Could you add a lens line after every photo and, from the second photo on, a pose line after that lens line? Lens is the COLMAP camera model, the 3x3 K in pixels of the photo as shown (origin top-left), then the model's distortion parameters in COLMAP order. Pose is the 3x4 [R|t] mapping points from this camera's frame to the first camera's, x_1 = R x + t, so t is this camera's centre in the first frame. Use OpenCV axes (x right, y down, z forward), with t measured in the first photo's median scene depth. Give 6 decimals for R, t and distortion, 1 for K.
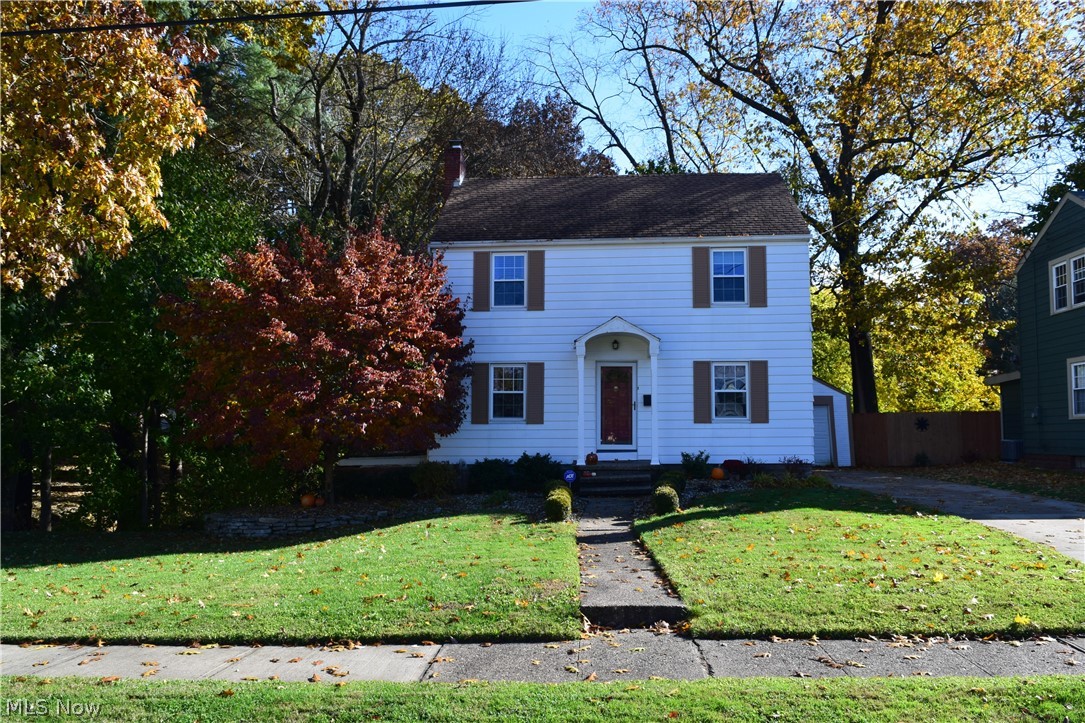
lens RADIAL K [[846.4, 0, 542.5], [0, 846.4, 361.5], [0, 0, 1]] dist [-0.006860, -0.002091]
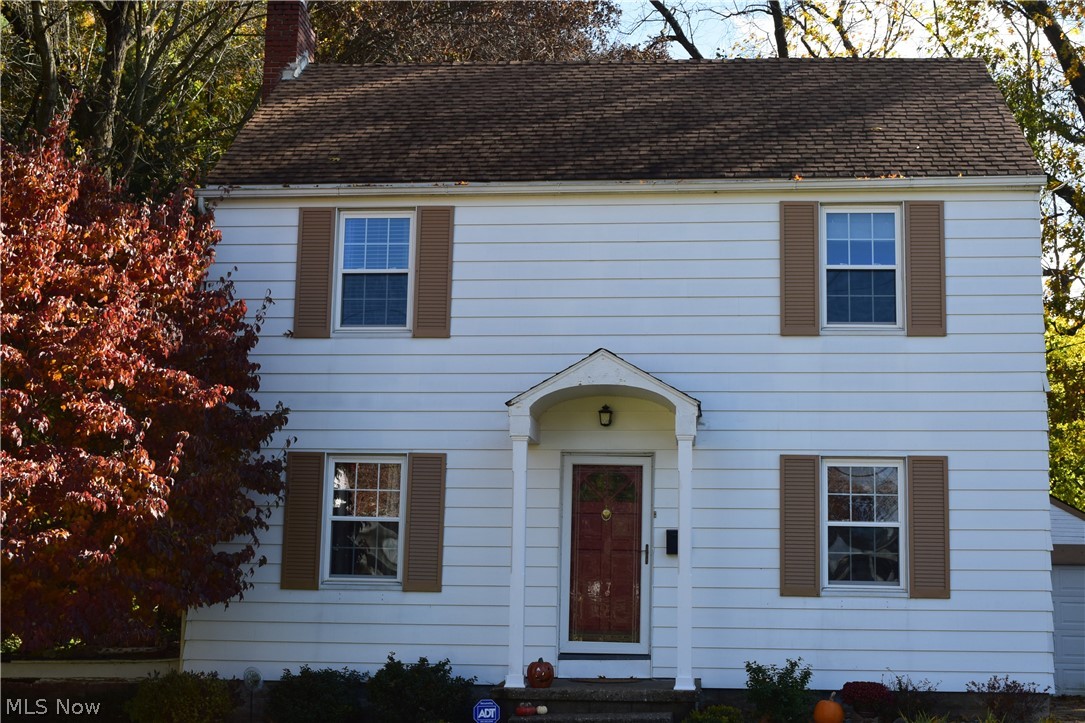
lens RADIAL K [[1588.7, 0, 542.5], [0, 1588.7, 361.5], [0, 0, 1]] dist [-0.012678, -0.044089]
pose [[0.999631, 0.014072, -0.023216, 0.072161], [-0.015782, 0.997045, -0.075182, 0.015102], [0.022089, 0.075521, 0.996899, 0.161897]]
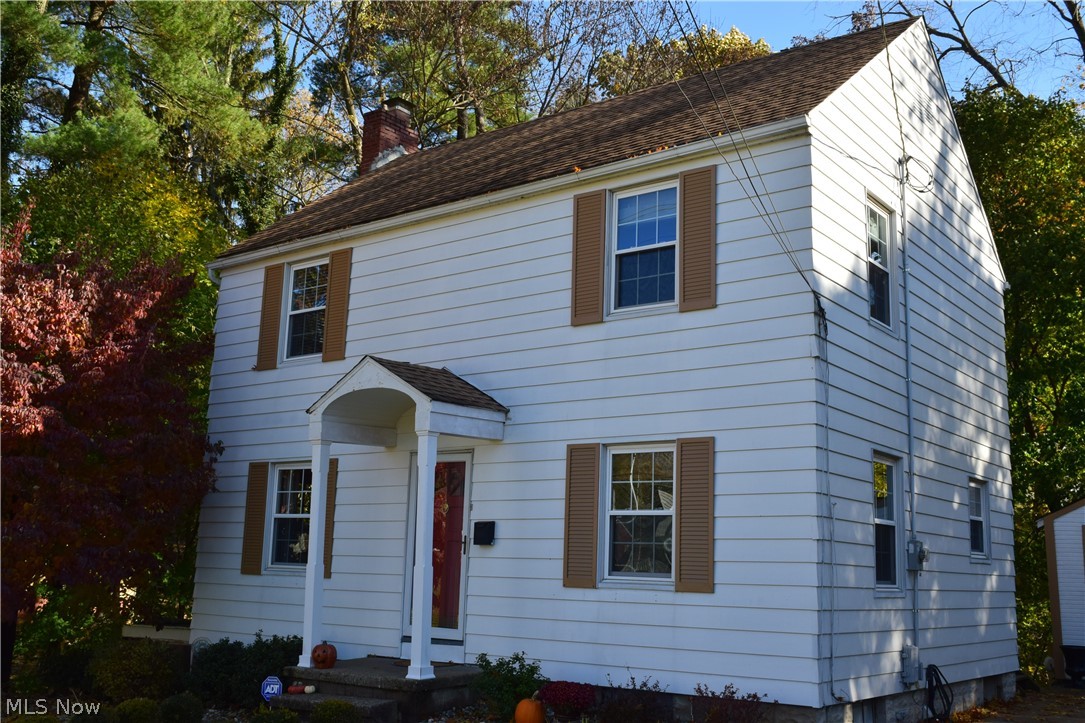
lens RADIAL K [[1092.0, 0, 542.5], [0, 1092.0, 361.5], [0, 0, 1]] dist [-0.017864, 0.006963]
pose [[0.833447, -0.078543, -0.546989, 0.483440], [0.019694, 0.993440, -0.112642, 0.020250], [0.552249, 0.083109, 0.829527, 0.510873]]
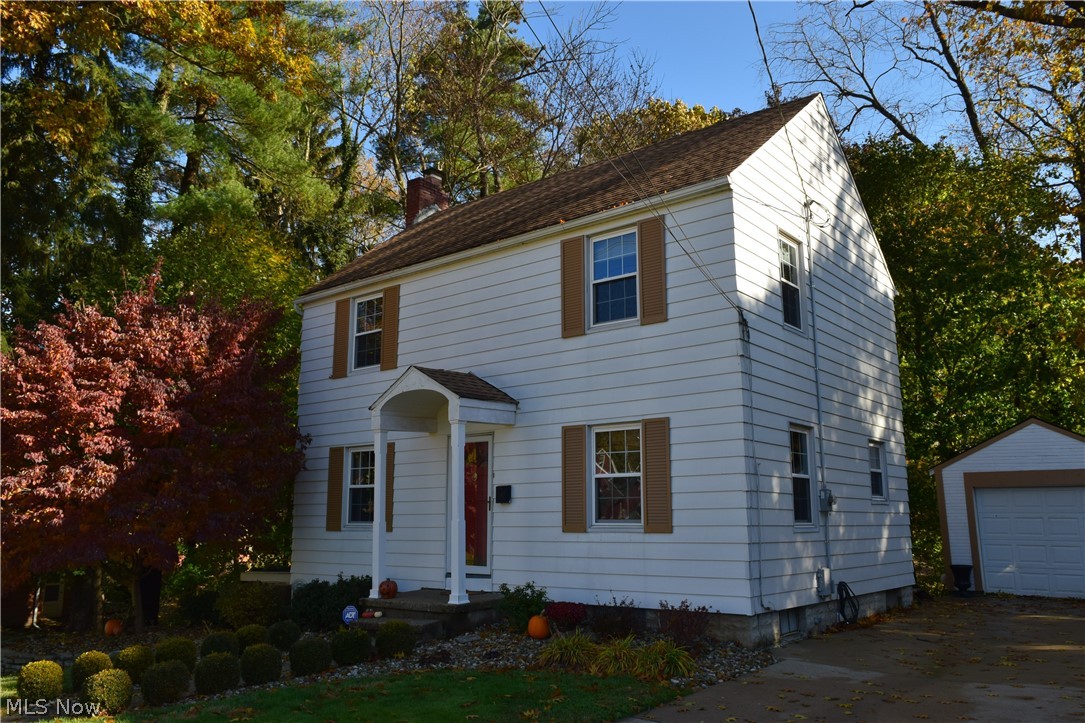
lens RADIAL K [[846.4, 0, 542.5], [0, 846.4, 361.5], [0, 0, 1]] dist [-0.006860, -0.002091]
pose [[0.818141, -0.108157, -0.564754, 0.508533], [0.054470, 0.992312, -0.111130, 0.019440], [0.572432, 0.060158, 0.817743, 0.497835]]
